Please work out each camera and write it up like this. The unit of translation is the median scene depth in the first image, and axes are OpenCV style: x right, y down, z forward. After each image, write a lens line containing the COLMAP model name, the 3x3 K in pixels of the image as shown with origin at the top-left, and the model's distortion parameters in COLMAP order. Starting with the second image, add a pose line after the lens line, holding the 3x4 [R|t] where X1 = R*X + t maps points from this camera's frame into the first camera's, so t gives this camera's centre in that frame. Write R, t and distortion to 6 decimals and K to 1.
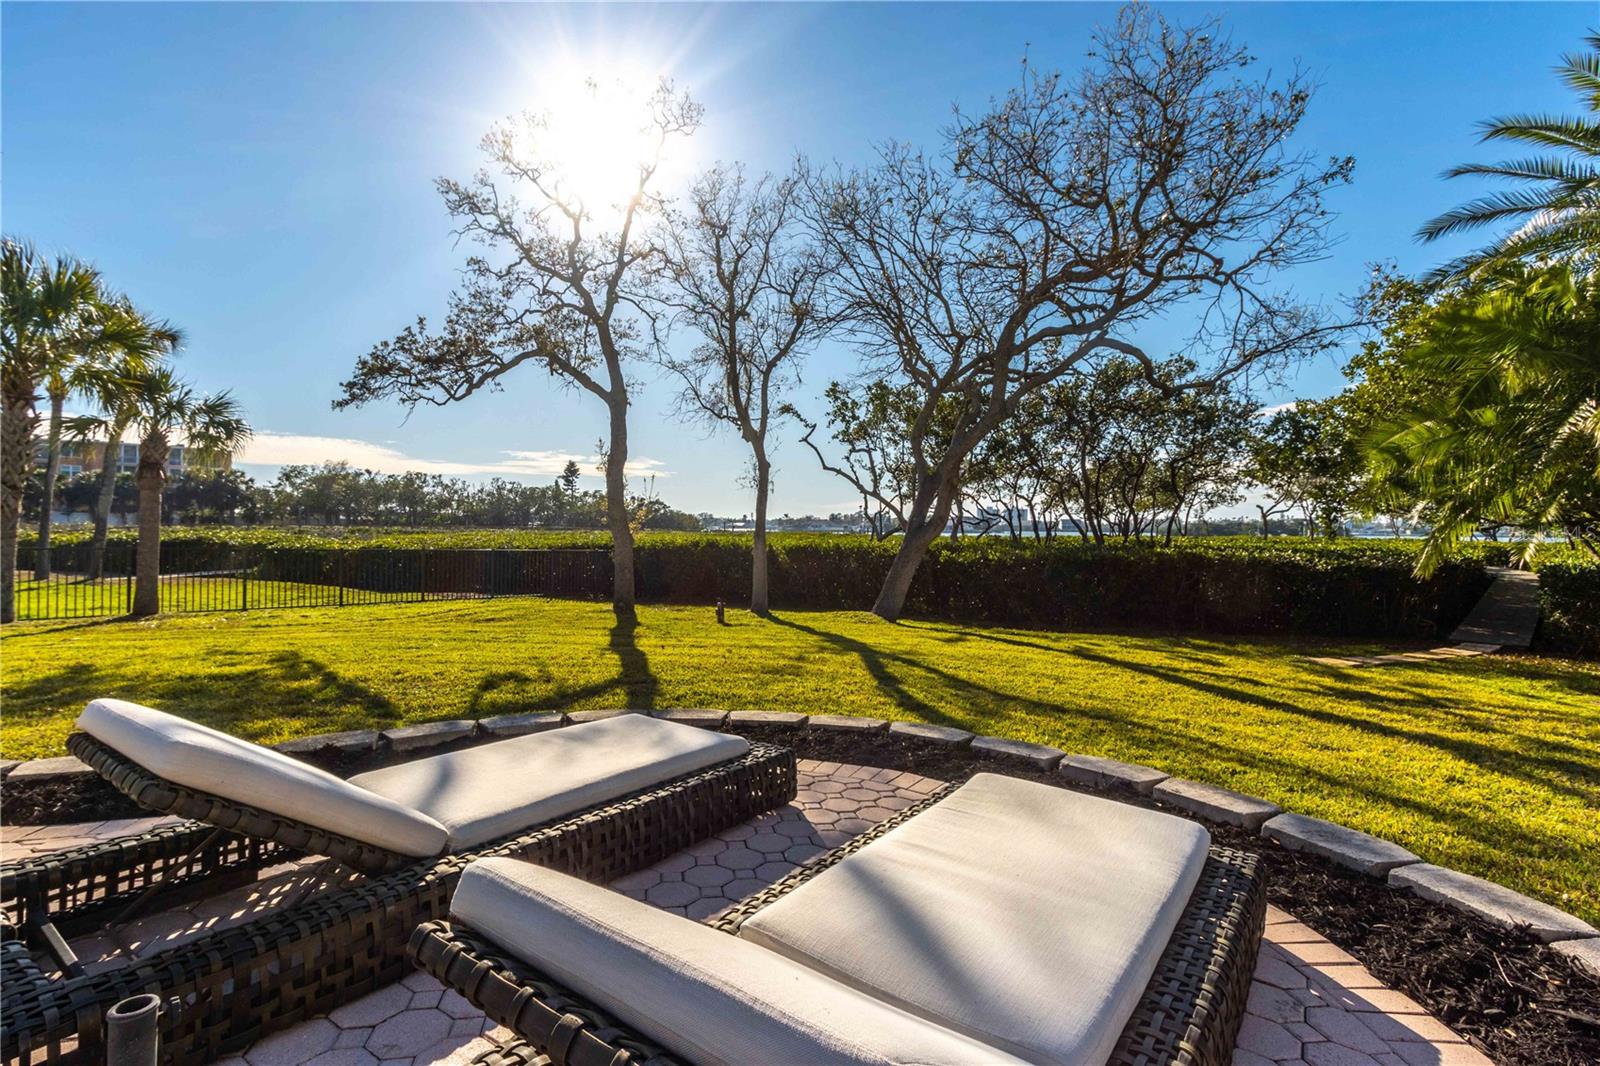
lens RADIAL K [[756.7, 0, 772.8], [0, 756.7, 536.9], [0, 0, 1]] dist [0.001025, 0.000039]
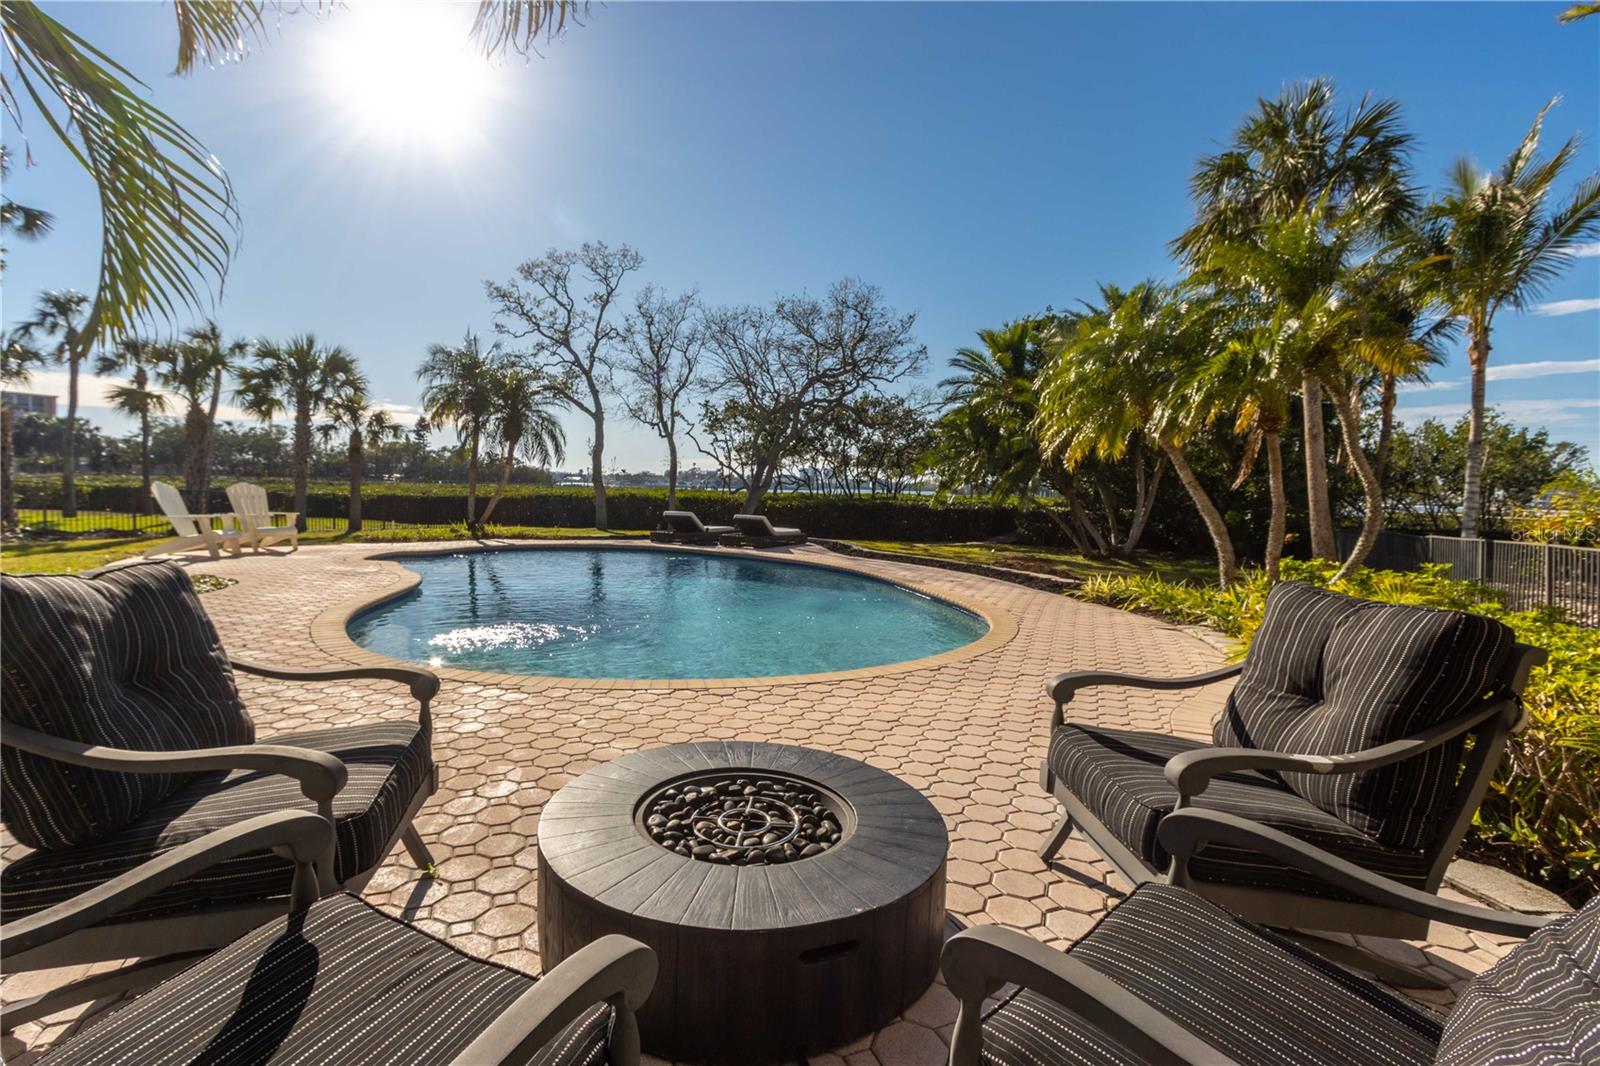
lens RADIAL K [[756.7, 0, 772.8], [0, 756.7, 536.9], [0, 0, 1]] dist [0.001025, 0.000039]
pose [[0.974253, -0.001925, 0.225449, -0.147797], [-0.011484, 0.998242, 0.058149, 0.000109], [-0.225165, -0.059241, 0.972518, -0.655445]]
